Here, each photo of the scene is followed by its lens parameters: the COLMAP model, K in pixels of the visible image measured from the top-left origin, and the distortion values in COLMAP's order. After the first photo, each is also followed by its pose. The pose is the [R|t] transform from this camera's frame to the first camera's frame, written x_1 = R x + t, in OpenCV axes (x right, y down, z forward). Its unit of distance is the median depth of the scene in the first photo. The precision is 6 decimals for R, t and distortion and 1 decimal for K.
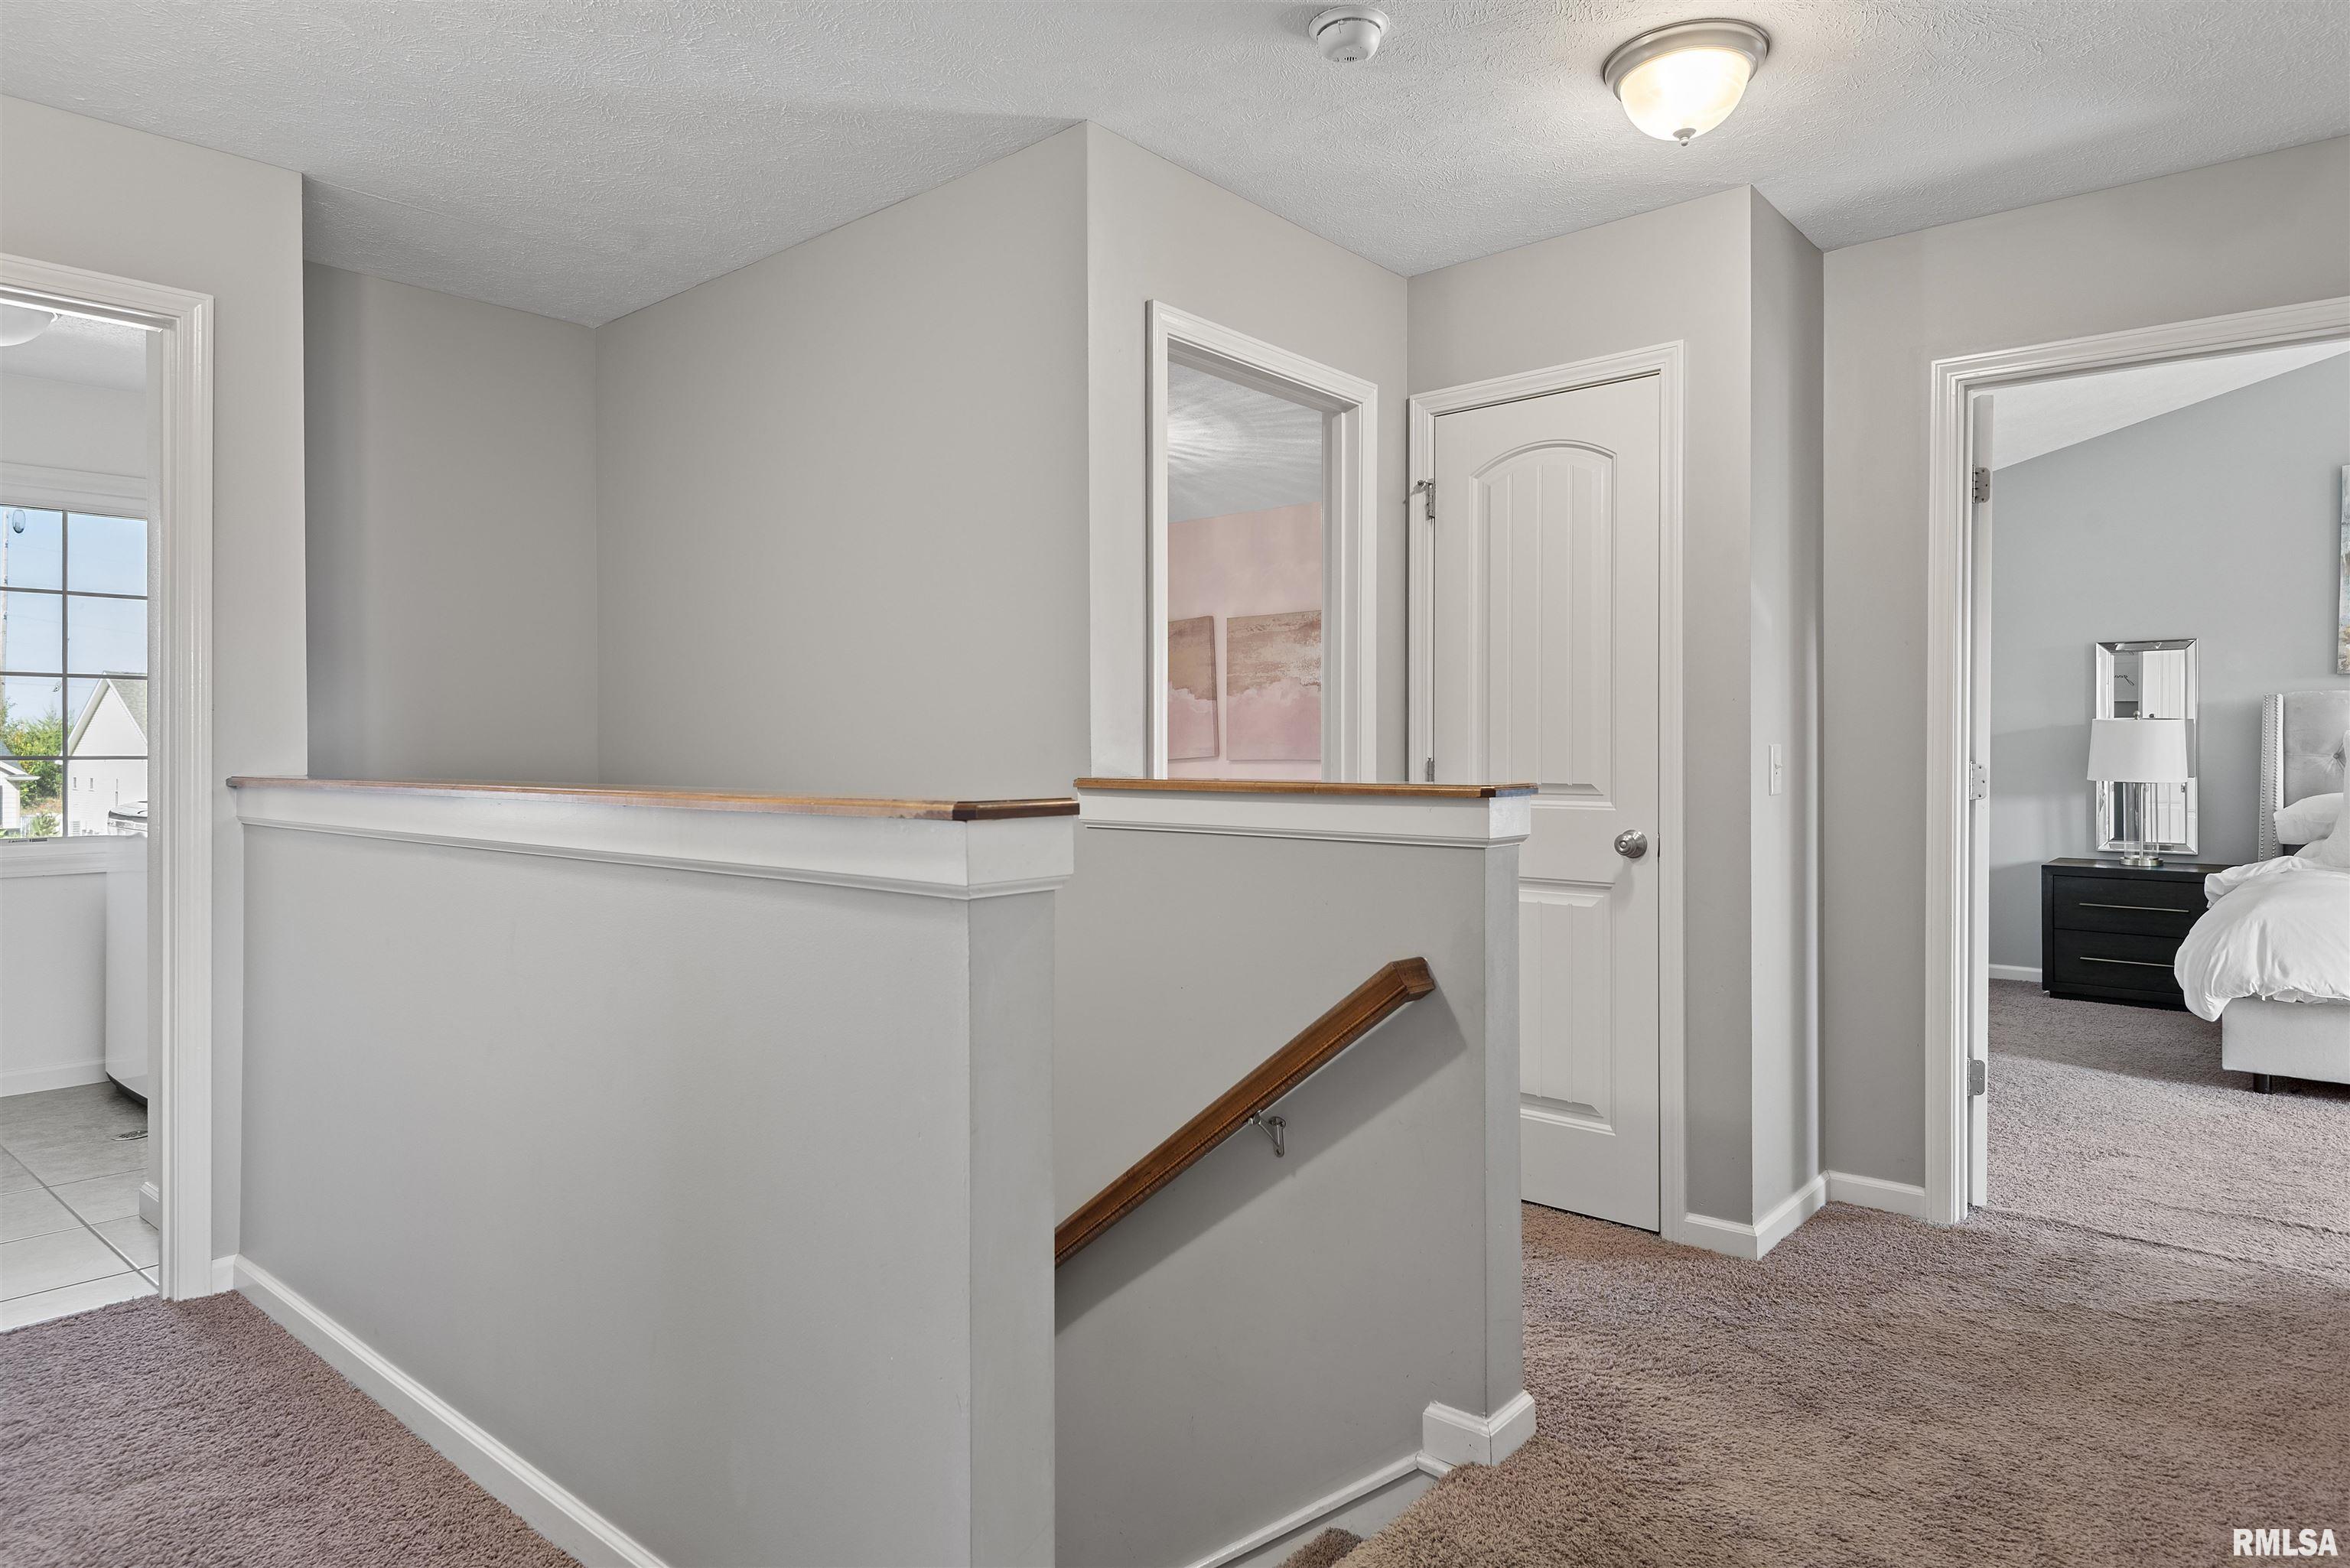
lens RADIAL K [[1417.0, 0, 1175.2], [0, 1417.0, 772.5], [0, 0, 1]] dist [0.022157, -0.014869]
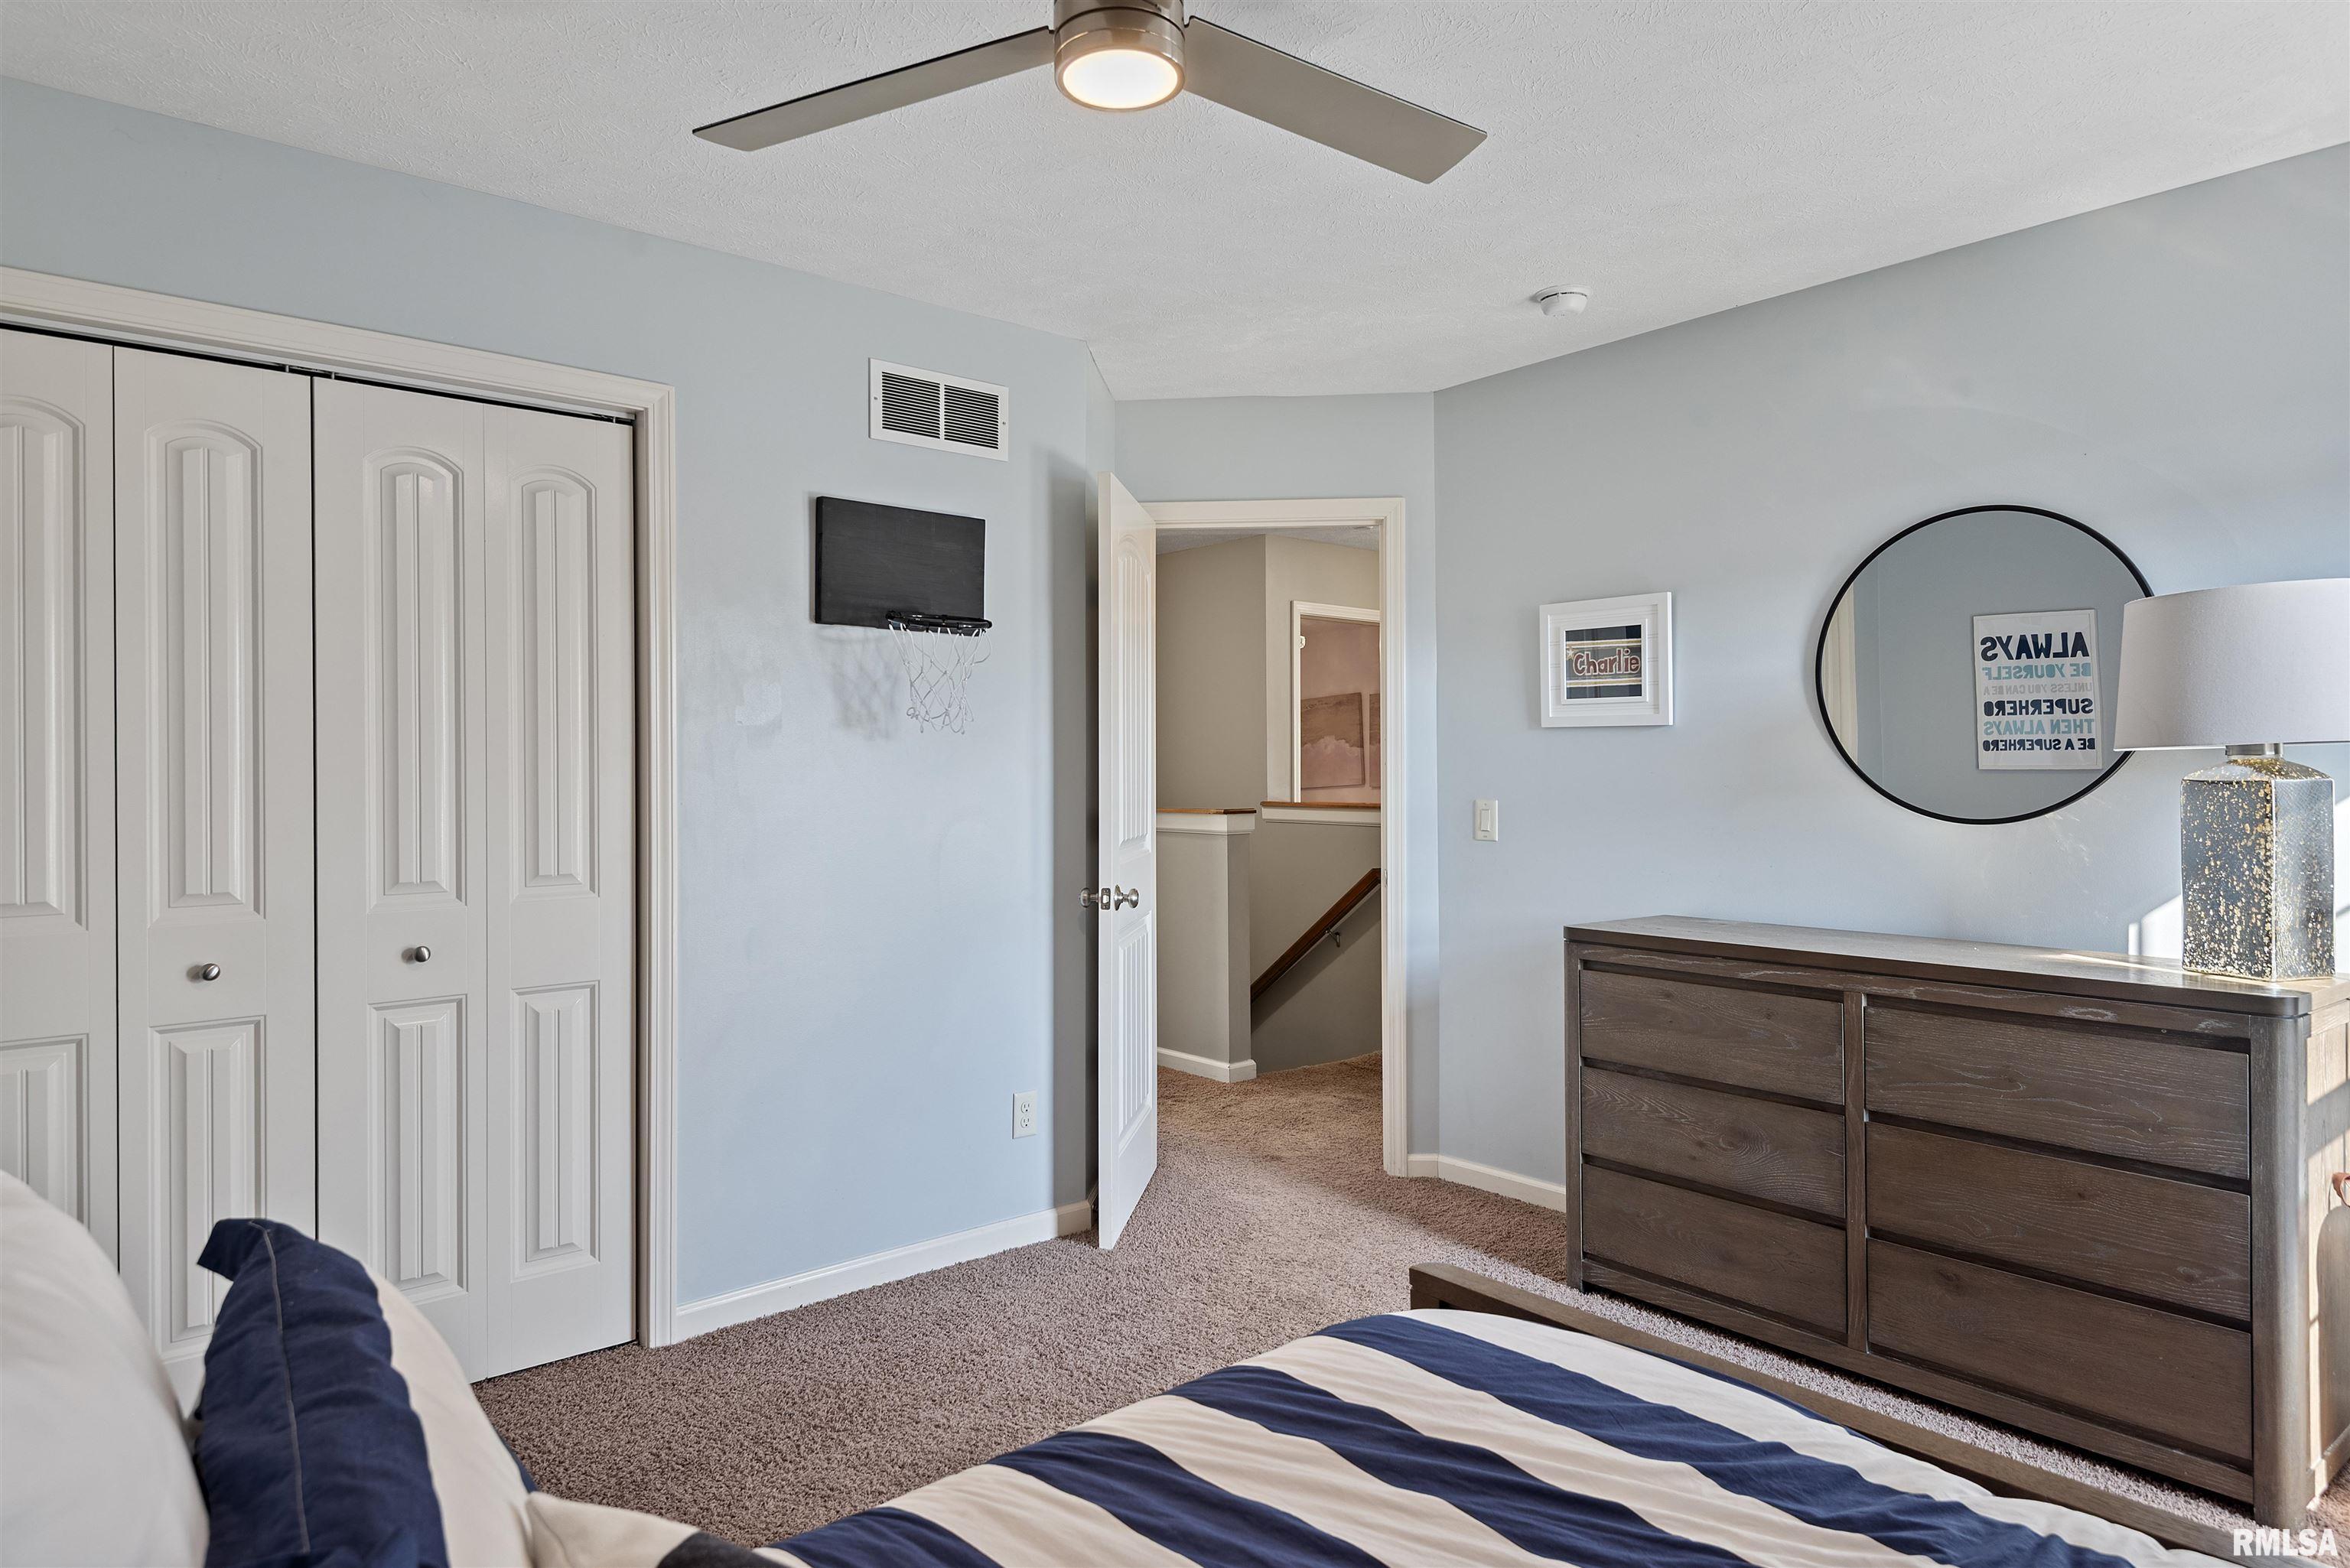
lens RADIAL K [[1417.0, 0, 1176.5], [0, 1417.0, 781.7], [0, 0, 1]] dist [0.022157, -0.014869]
pose [[0.989460, -0.001683, -0.144794, 0.136050], [0.000756, 0.999979, -0.006457, -0.013627], [0.144802, 0.006279, 0.989441, -1.407373]]
